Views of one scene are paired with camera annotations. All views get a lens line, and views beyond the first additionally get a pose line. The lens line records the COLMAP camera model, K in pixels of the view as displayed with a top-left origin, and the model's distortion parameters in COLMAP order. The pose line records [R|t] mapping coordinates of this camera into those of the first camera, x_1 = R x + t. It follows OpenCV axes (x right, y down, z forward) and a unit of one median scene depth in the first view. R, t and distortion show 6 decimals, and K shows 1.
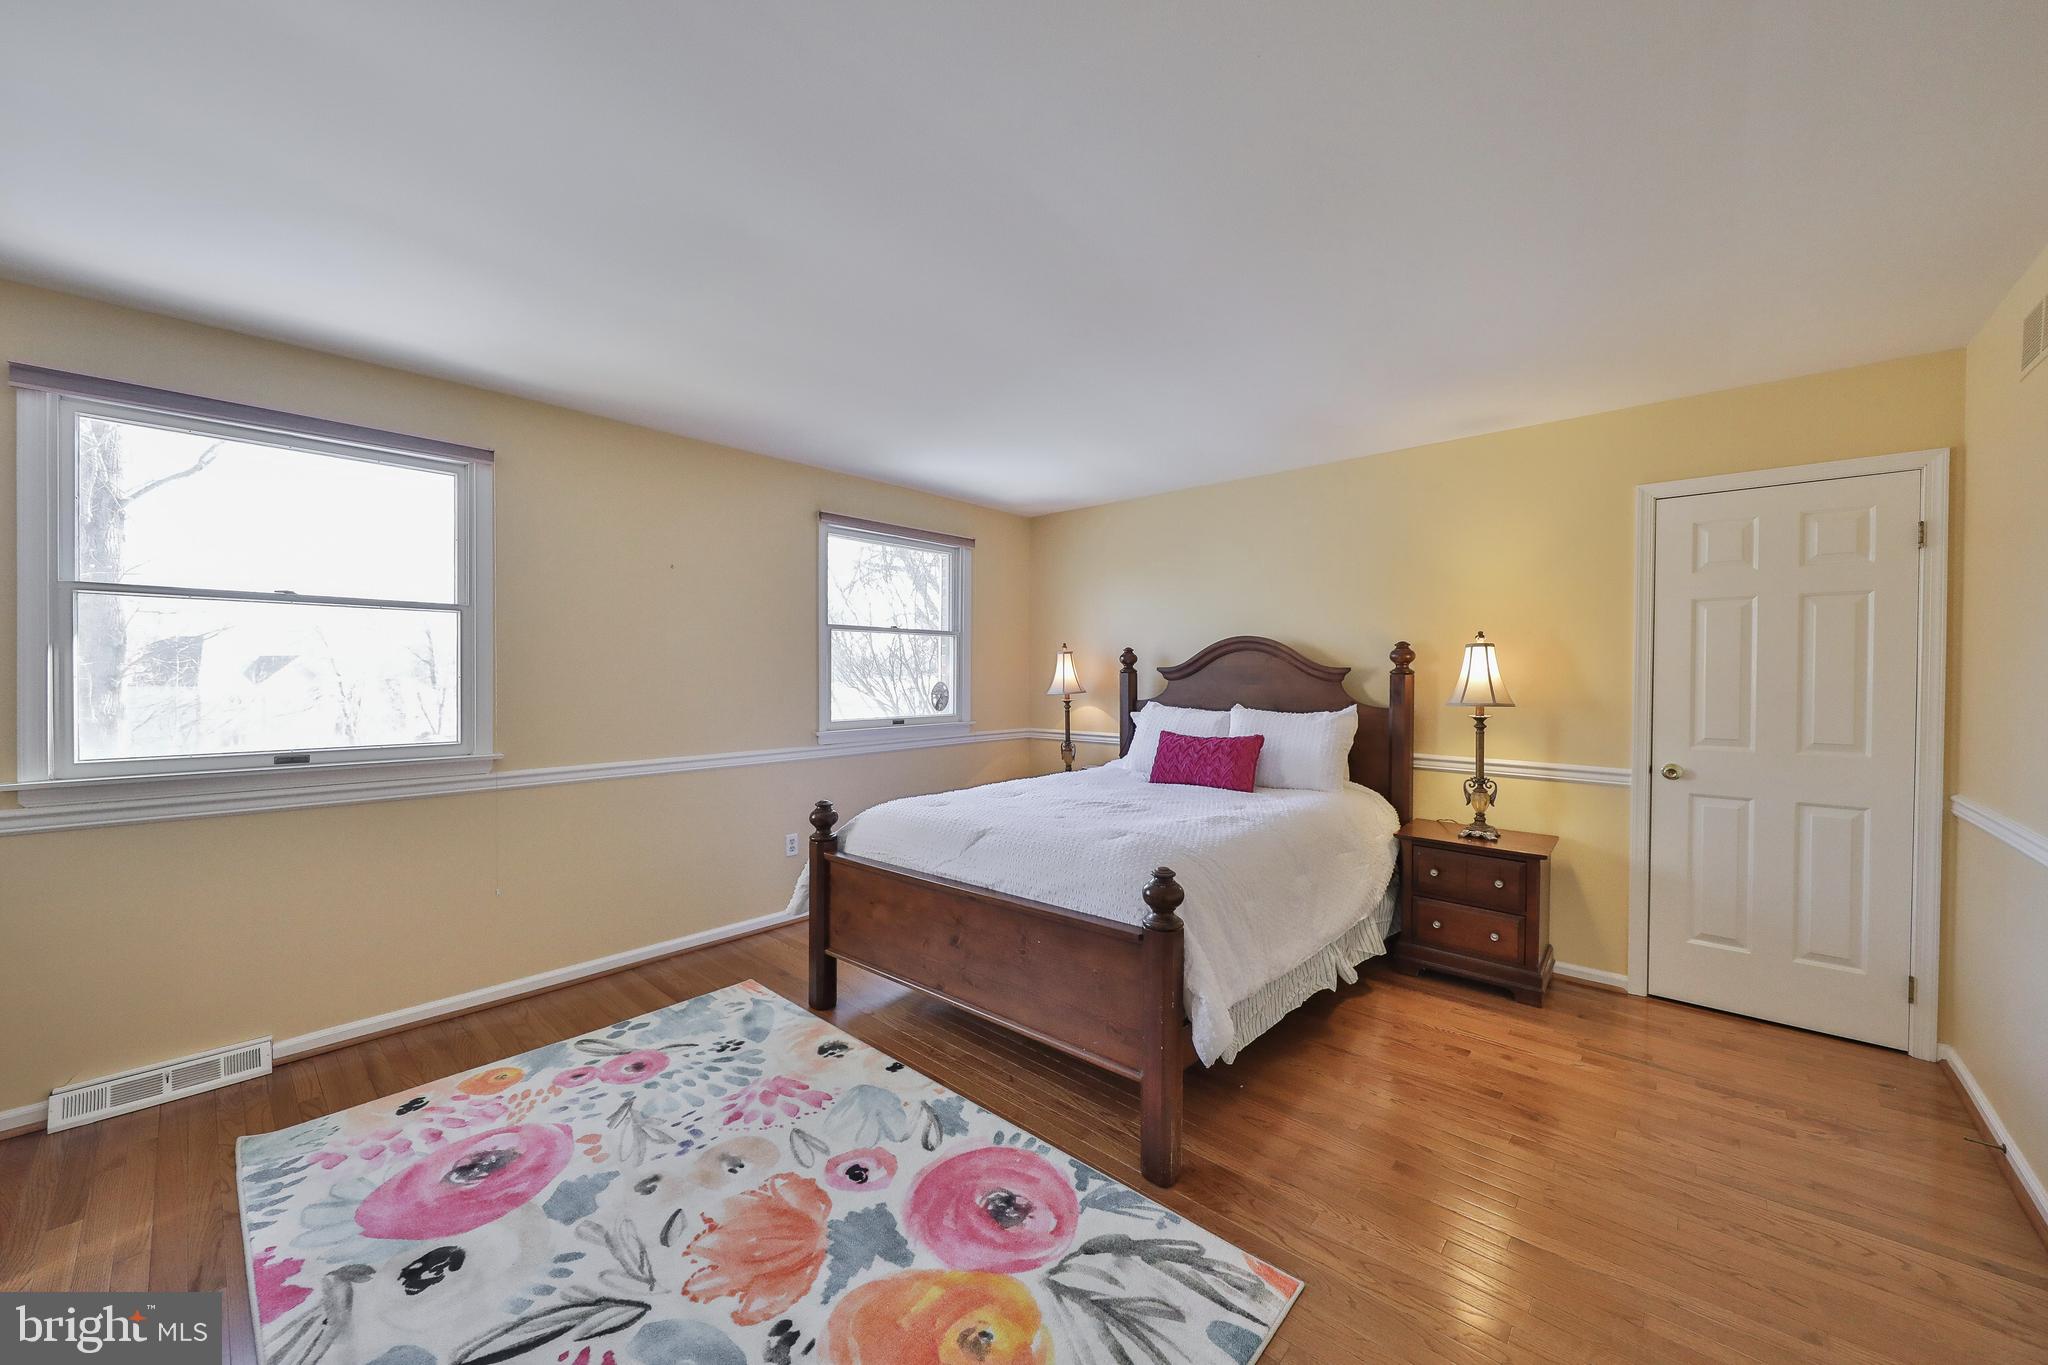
lens RADIAL K [[753.7, 0, 1032.9], [0, 753.7, 679.7], [0, 0, 1]] dist [0.010707, -0.000189]
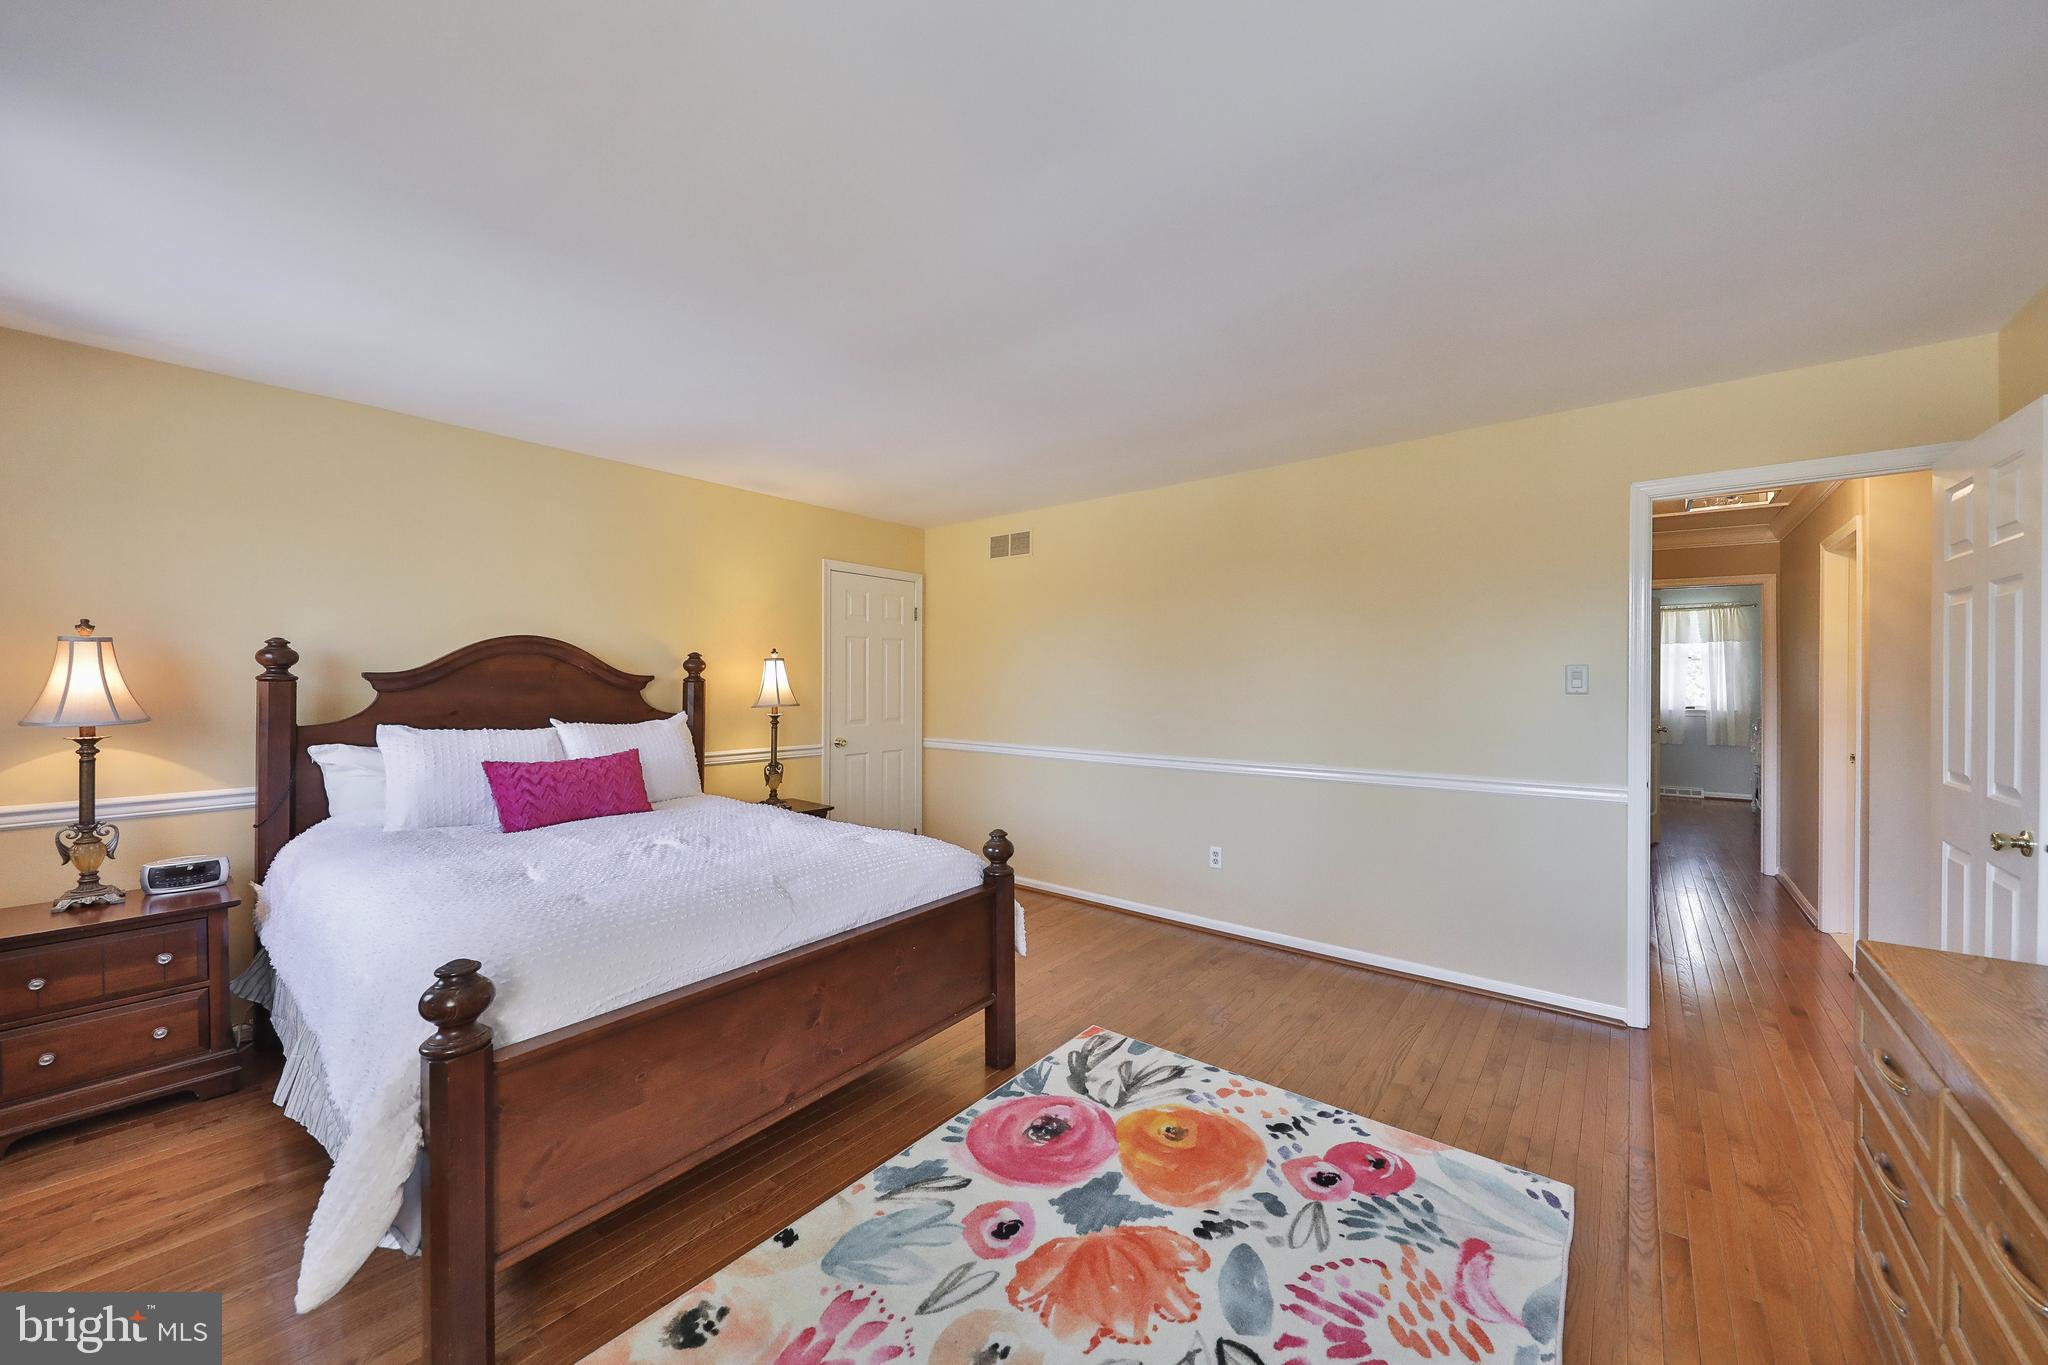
lens RADIAL K [[753.7, 0, 1035.5], [0, 753.7, 685.0], [0, 0, 1]] dist [0.010707, -0.000189]
pose [[-0.064883, -0.007038, 0.997868, -1.186282], [0.007692, 0.999942, 0.007553, -0.014004], [-0.997863, 0.008166, -0.064825, 1.057202]]
